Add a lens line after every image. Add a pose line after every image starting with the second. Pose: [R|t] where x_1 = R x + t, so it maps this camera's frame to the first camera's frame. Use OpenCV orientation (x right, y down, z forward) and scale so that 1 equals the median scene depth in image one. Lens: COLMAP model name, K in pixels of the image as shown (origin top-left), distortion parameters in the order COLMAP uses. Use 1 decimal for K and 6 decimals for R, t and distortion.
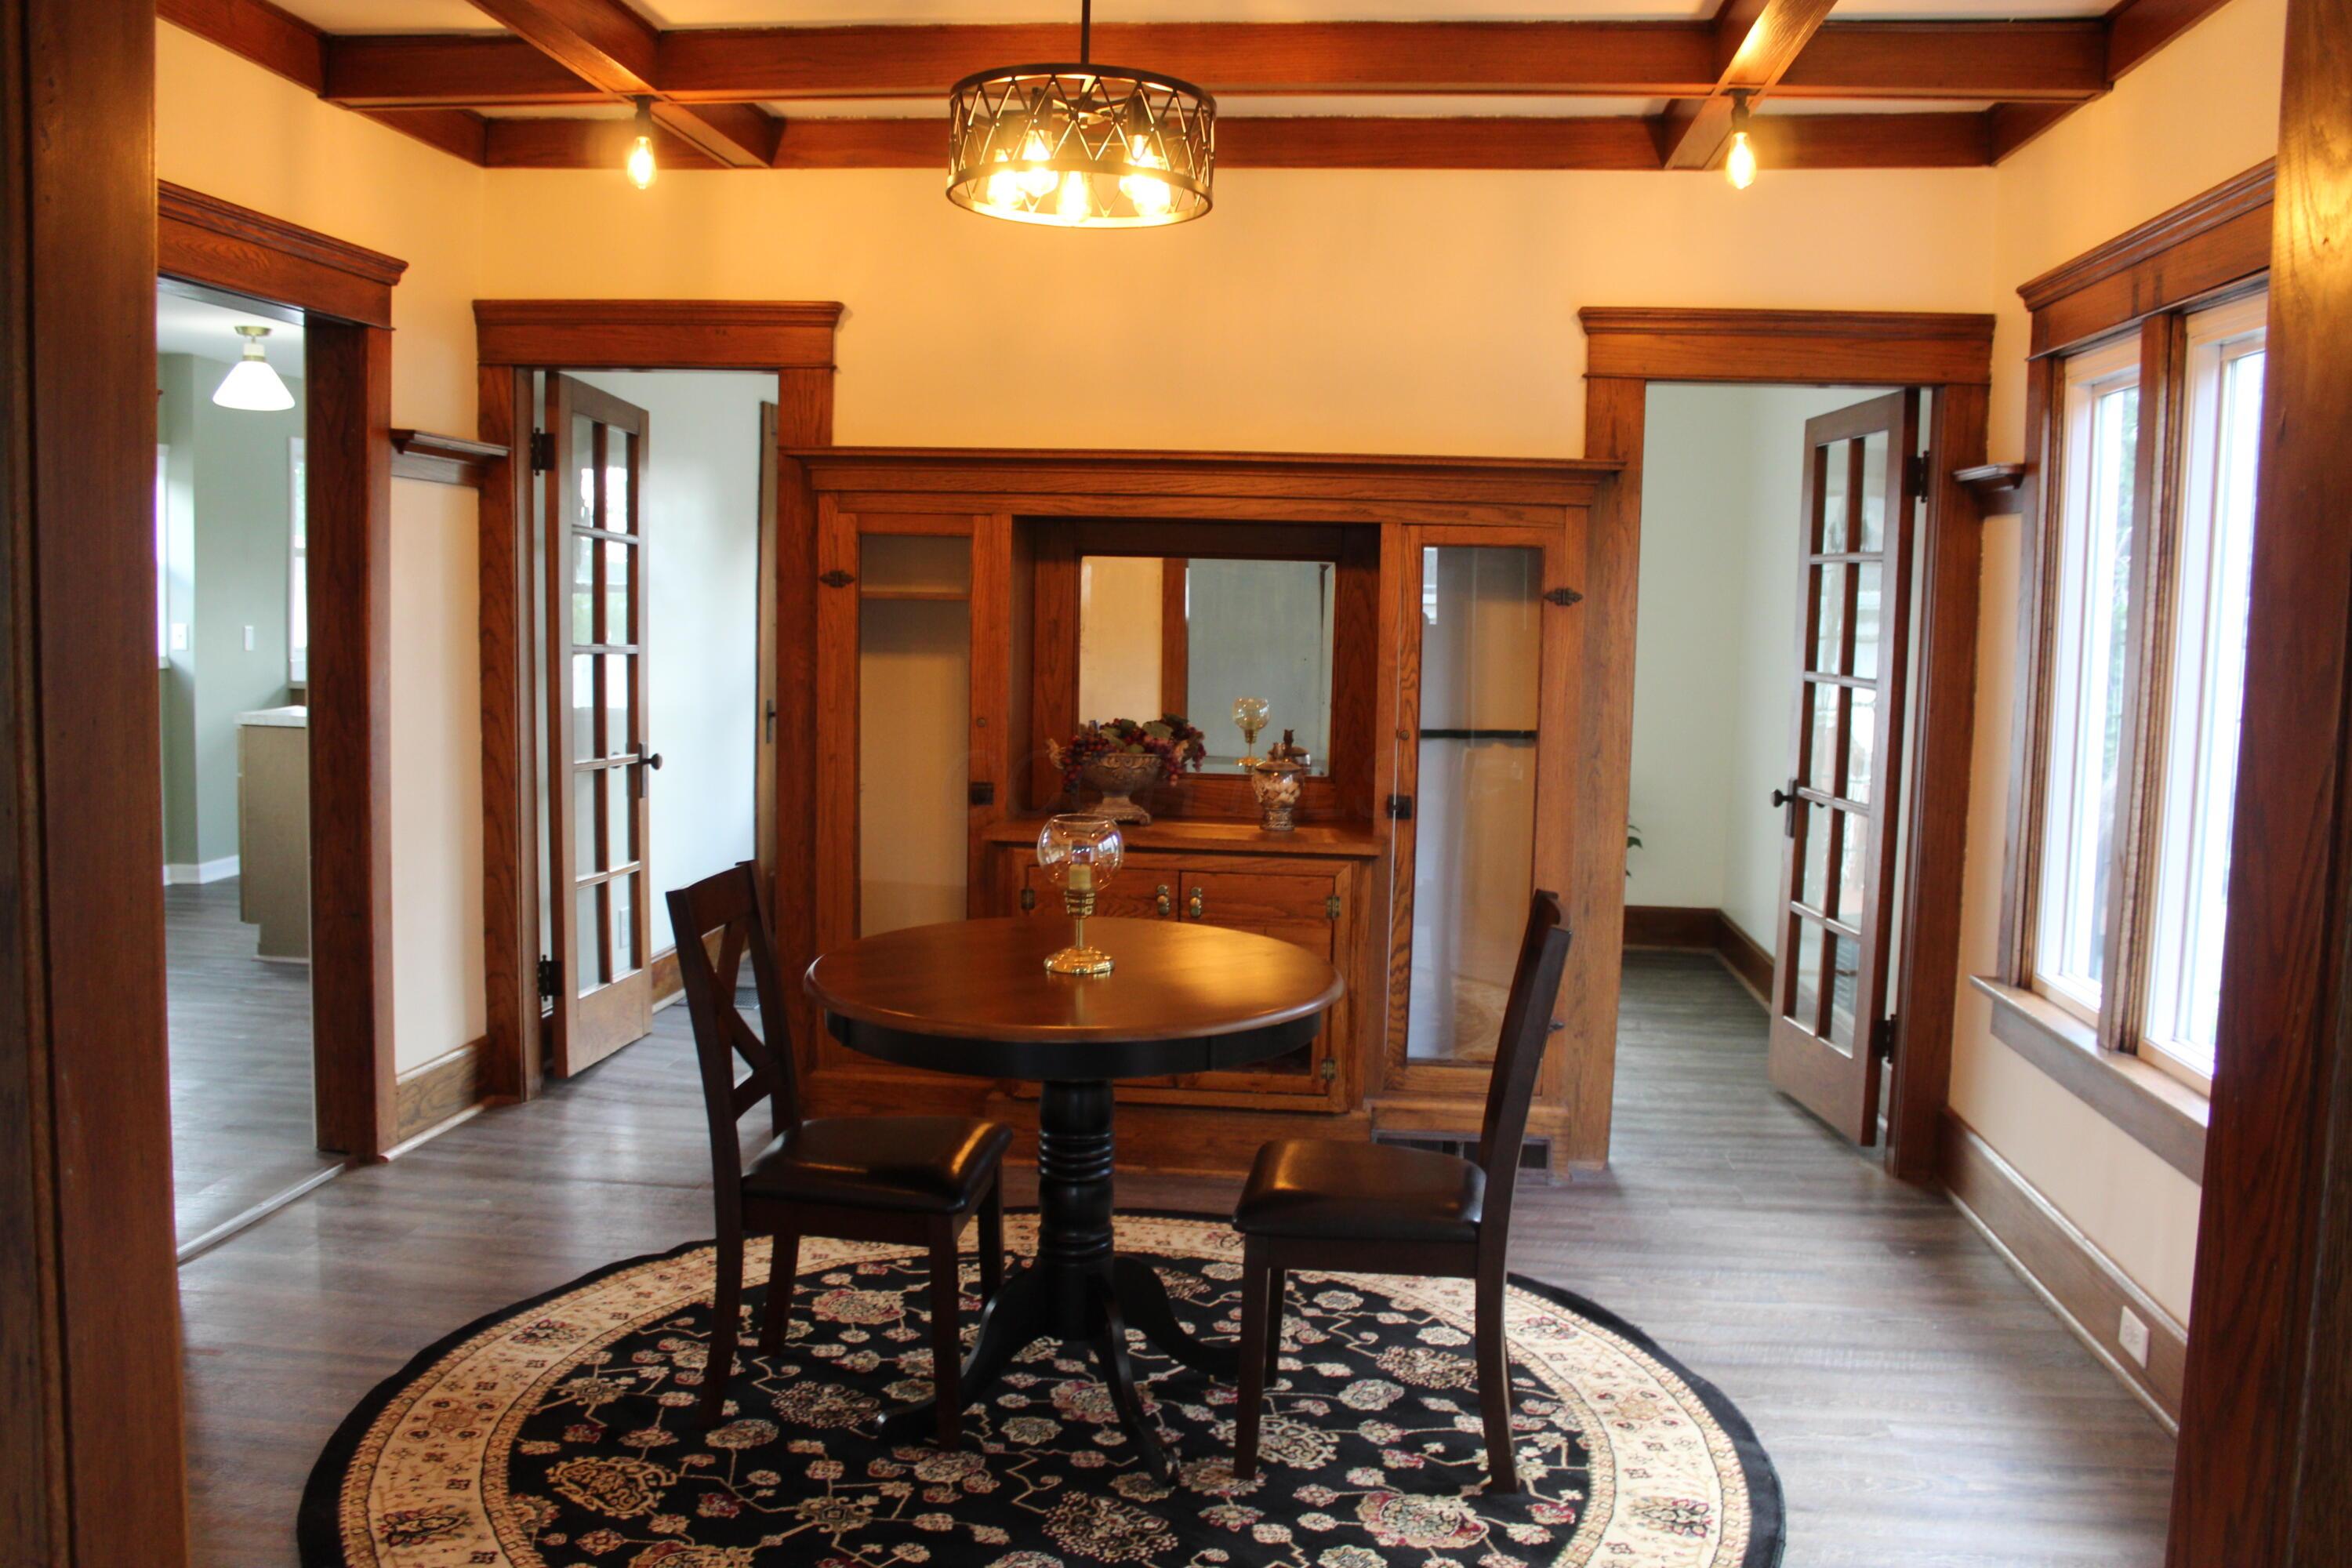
lens RADIAL K [[1981.1, 0, 1176.0], [0, 1981.1, 784.0], [0, 0, 1]] dist [-0.113310, 0.011185]
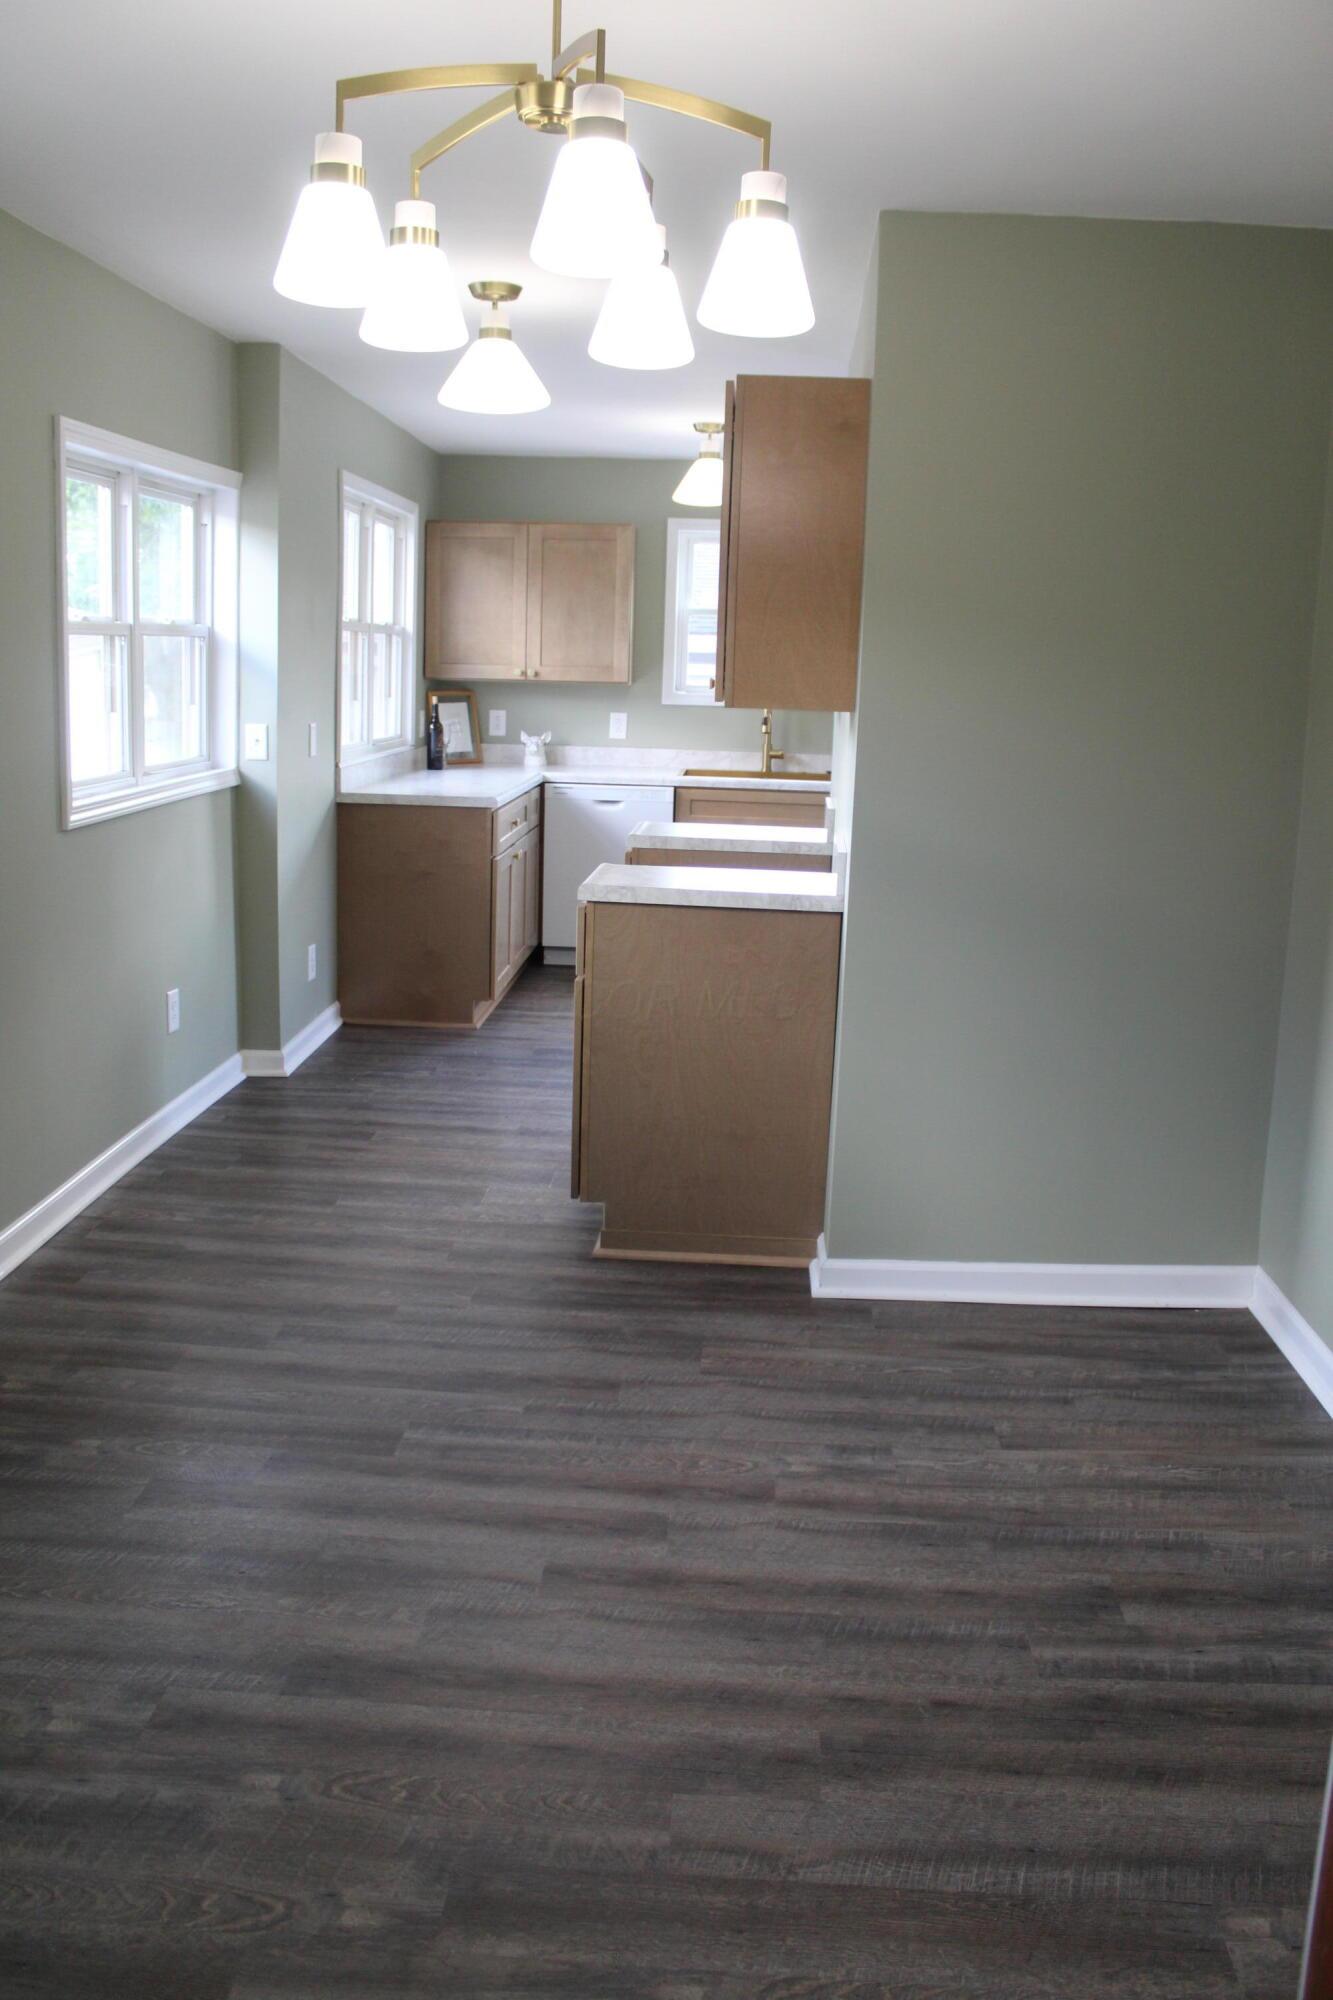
lens RADIAL K [[1684.6, 0, 666.5], [0, 1684.6, 1000.0], [0, 0, 1]] dist [-0.113310, 0.011185]
pose [[0.998666, -0.007125, 0.051146, -0.400660], [0.001437, 0.993887, 0.110395, -0.049290], [-0.051620, -0.110174, 0.992571, 0.359534]]
